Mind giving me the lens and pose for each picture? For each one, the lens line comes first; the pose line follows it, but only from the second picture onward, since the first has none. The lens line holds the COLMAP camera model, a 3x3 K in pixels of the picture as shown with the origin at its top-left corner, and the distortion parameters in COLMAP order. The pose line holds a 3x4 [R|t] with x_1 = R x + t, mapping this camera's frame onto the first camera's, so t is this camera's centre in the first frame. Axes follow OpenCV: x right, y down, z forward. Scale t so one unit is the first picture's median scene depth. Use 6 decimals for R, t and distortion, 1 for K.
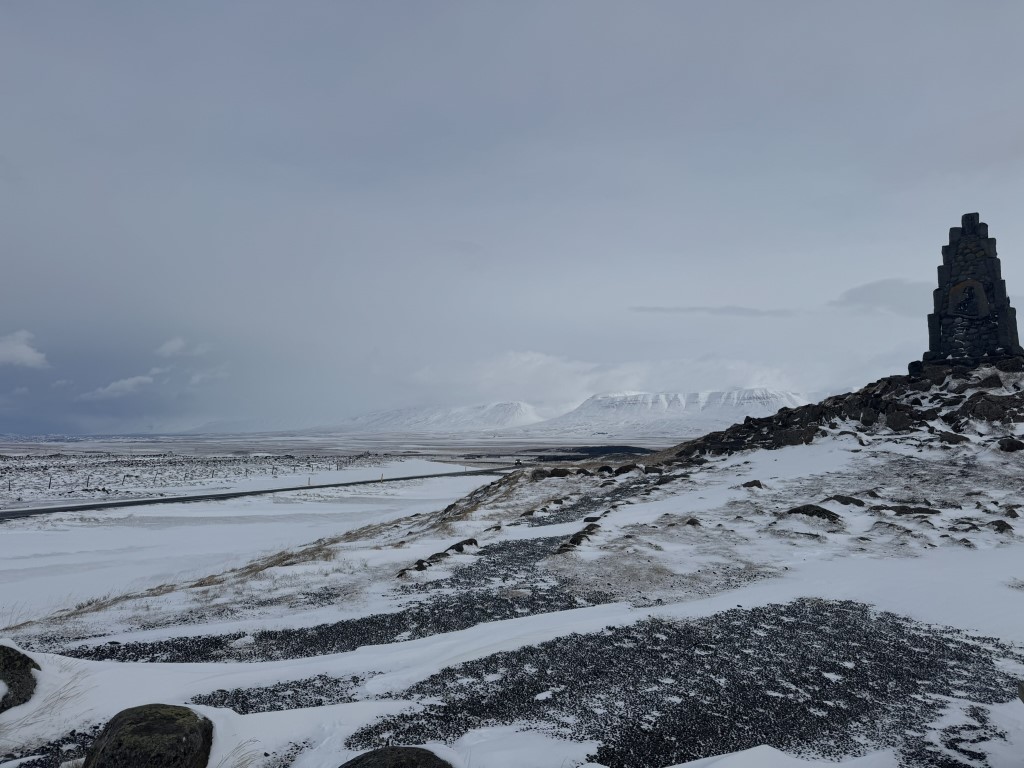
lens RADIAL K [[703.7, 0, 515.7], [0, 703.7, 373.9], [0, 0, 1]] dist [0.058695, -0.076577]
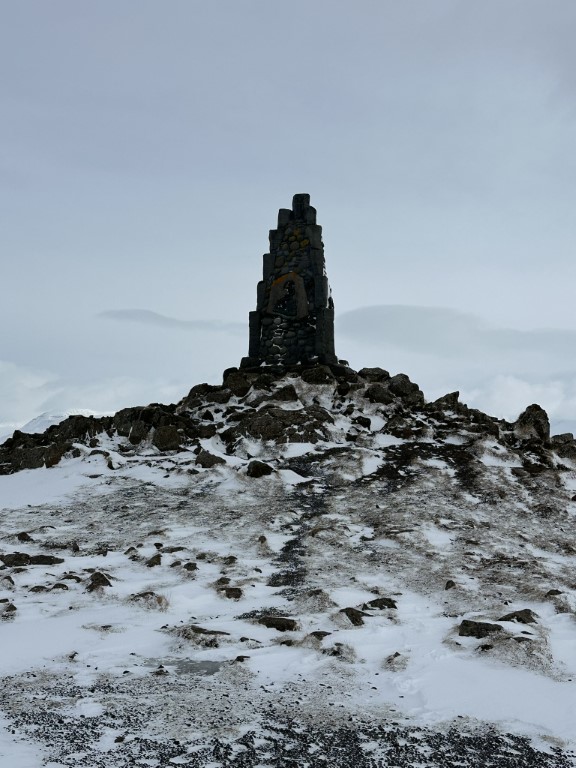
lens RADIAL K [[847.3, 0, 286.3], [0, 847.3, 387.4], [0, 0, 1]] dist [0.076564, 0.000000]
pose [[0.926220, 0.048554, 0.373842, 0.274684], [-0.047214, 0.998803, -0.012748, 0.014803], [-0.374014, -0.005843, 0.927405, 0.084987]]
